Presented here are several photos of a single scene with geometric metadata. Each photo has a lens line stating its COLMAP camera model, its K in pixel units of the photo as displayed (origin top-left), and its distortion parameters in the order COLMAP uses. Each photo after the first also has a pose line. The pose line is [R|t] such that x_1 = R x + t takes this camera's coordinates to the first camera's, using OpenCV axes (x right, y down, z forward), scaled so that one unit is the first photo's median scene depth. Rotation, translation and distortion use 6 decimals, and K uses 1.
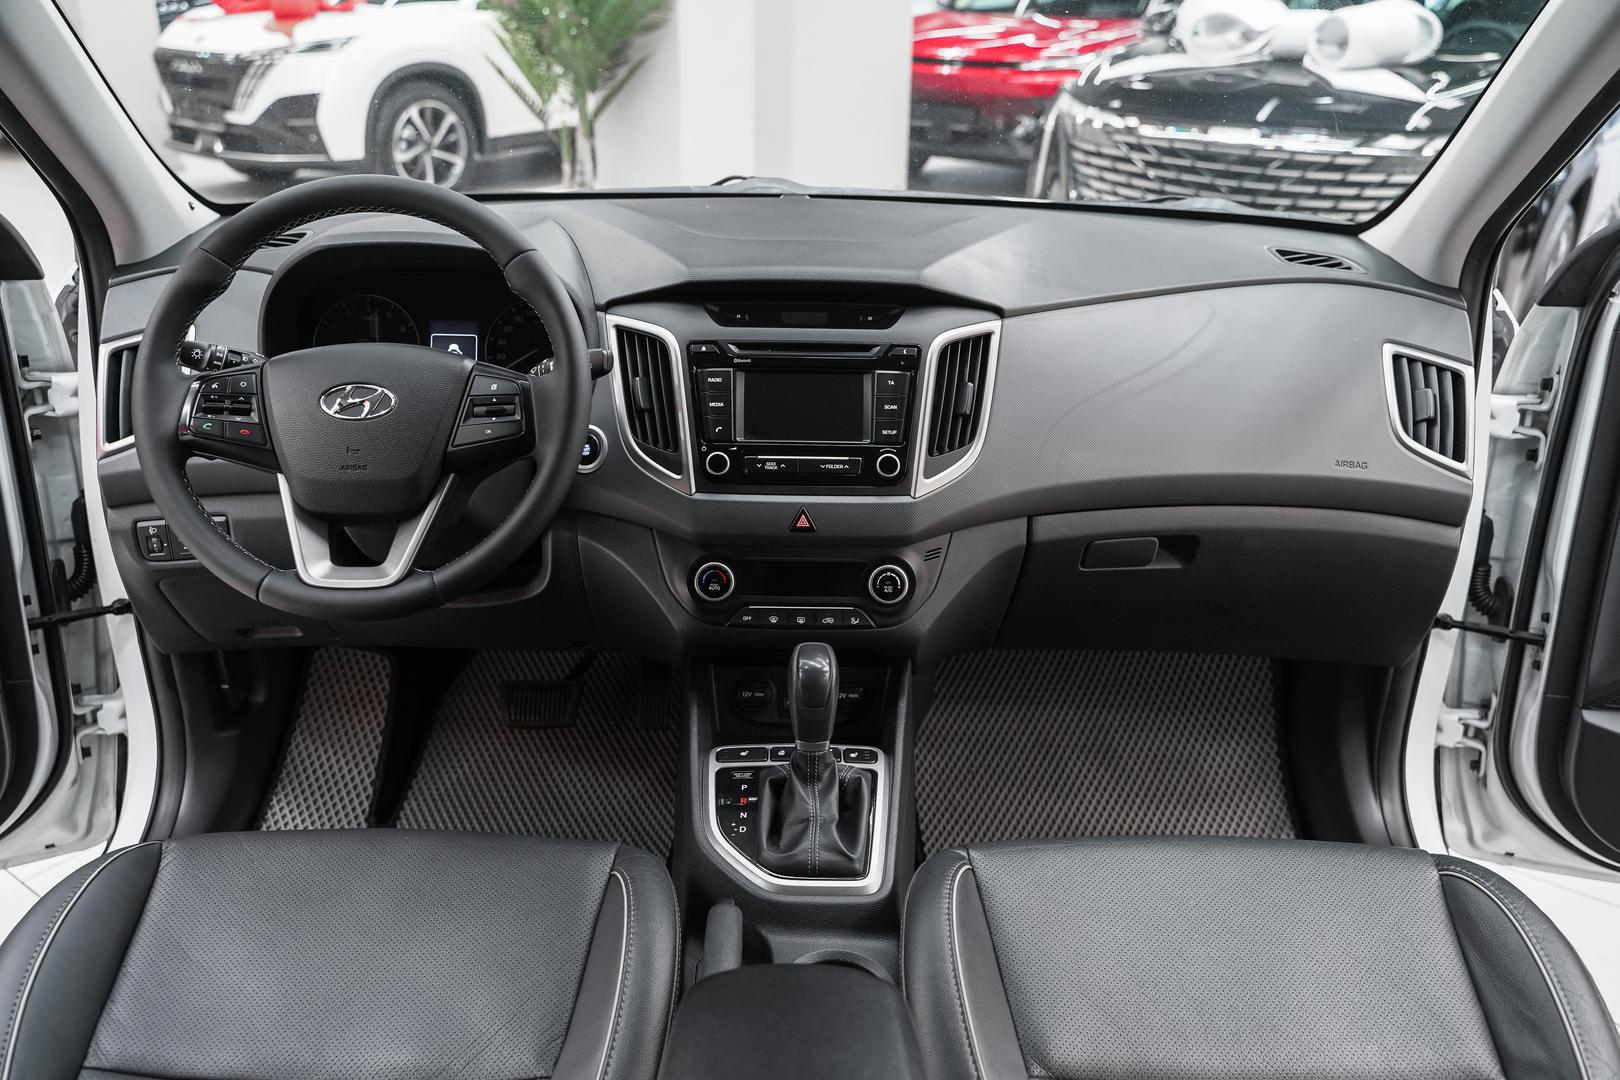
lens RADIAL K [[1299.9, 0, 813.0], [0, 1299.9, 549.7], [0, 0, 1]] dist [-0.013322, 0.009954]
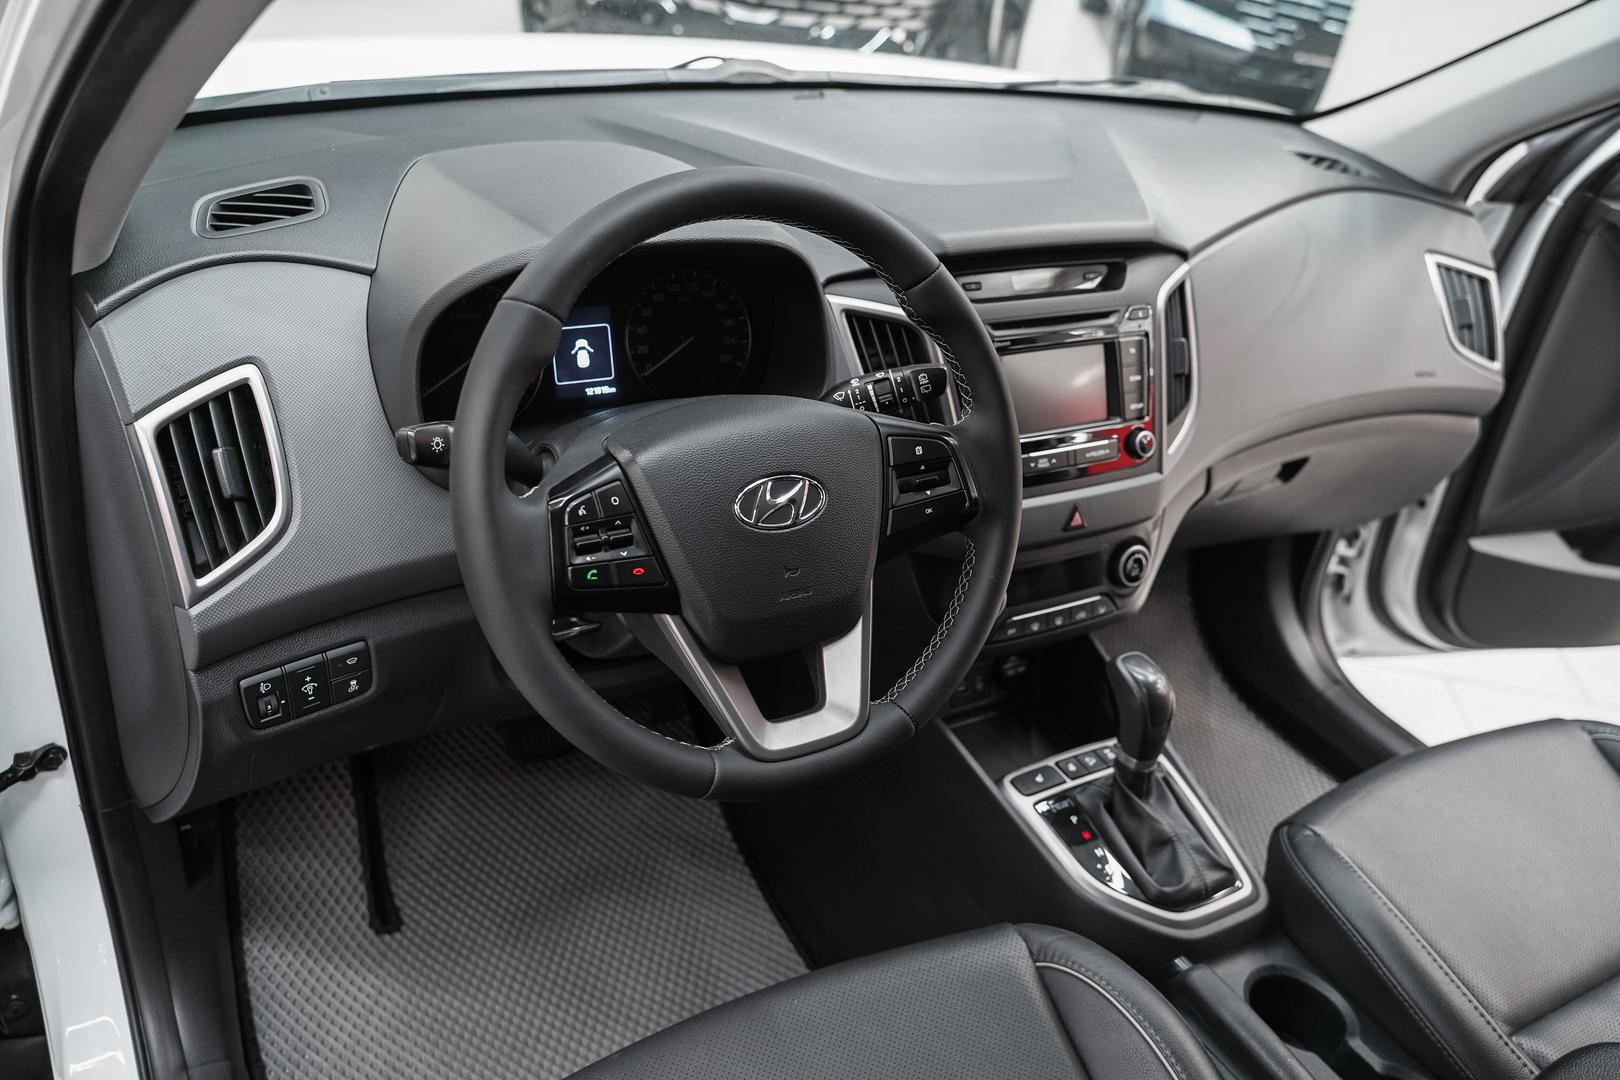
lens RADIAL K [[1299.9, 0, 813.6], [0, 1299.9, 534.7], [0, 0, 1]] dist [-0.013322, 0.009954]
pose [[0.869339, -0.173888, 0.462615, -0.558690], [0.088052, 0.975578, 0.201234, -0.199408], [-0.486309, -0.134206, 0.863419, 0.297464]]
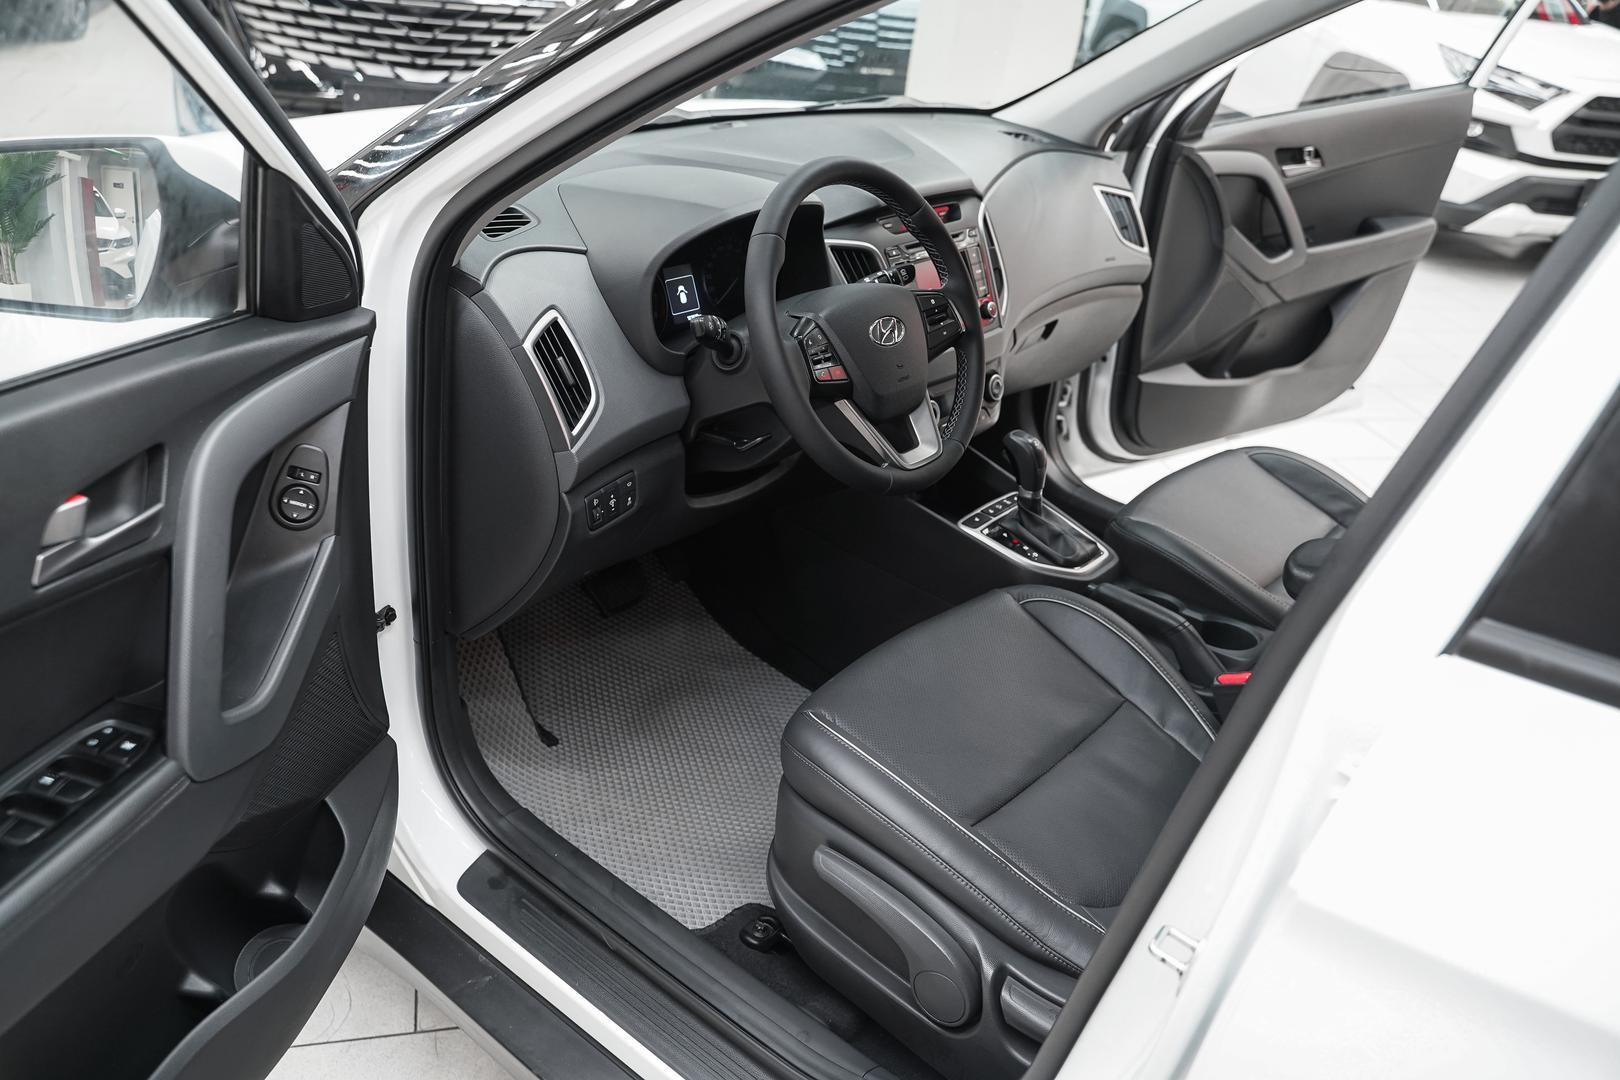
lens RADIAL K [[1299.9, 0, 825.0], [0, 1299.9, 537.9], [0, 0, 1]] dist [-0.013322, 0.009954]
pose [[0.641884, -0.316896, 0.698256, -1.161720], [0.222453, 0.948404, 0.225929, -0.190247], [-0.733825, 0.010309, 0.679261, 0.109804]]
